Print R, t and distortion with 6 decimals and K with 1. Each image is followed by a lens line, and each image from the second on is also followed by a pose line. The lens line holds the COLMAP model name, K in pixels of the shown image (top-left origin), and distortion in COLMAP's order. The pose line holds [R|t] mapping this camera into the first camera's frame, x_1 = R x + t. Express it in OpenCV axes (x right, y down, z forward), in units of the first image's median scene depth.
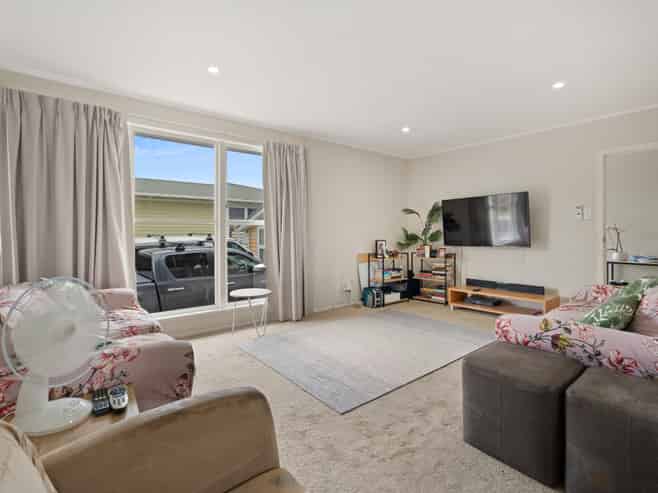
lens RADIAL K [[311.4, 0, 329.0], [0, 311.4, 246.5], [0, 0, 1]] dist [-0.000031, -0.000006]
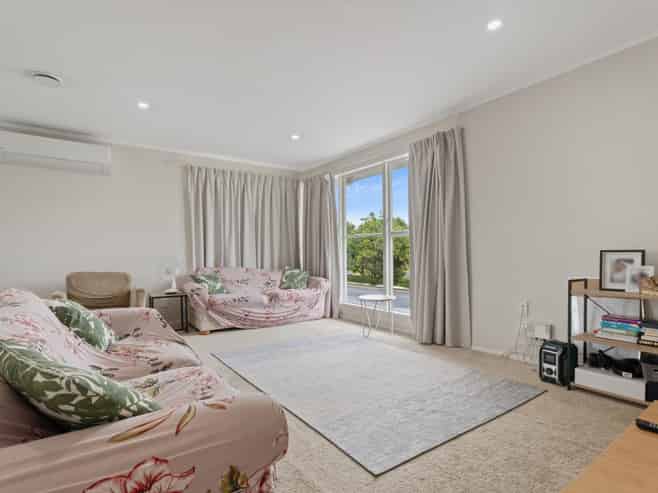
lens RADIAL K [[359.8, 0, 329.0], [0, 359.8, 246.5], [0, 0, 1]] dist [0.000112, -0.000022]
pose [[-0.047237, 0.005727, -0.998867, 0.914451], [-0.015490, 0.999859, 0.006466, -0.031089], [0.998764, 0.015778, -0.047141, 0.804675]]
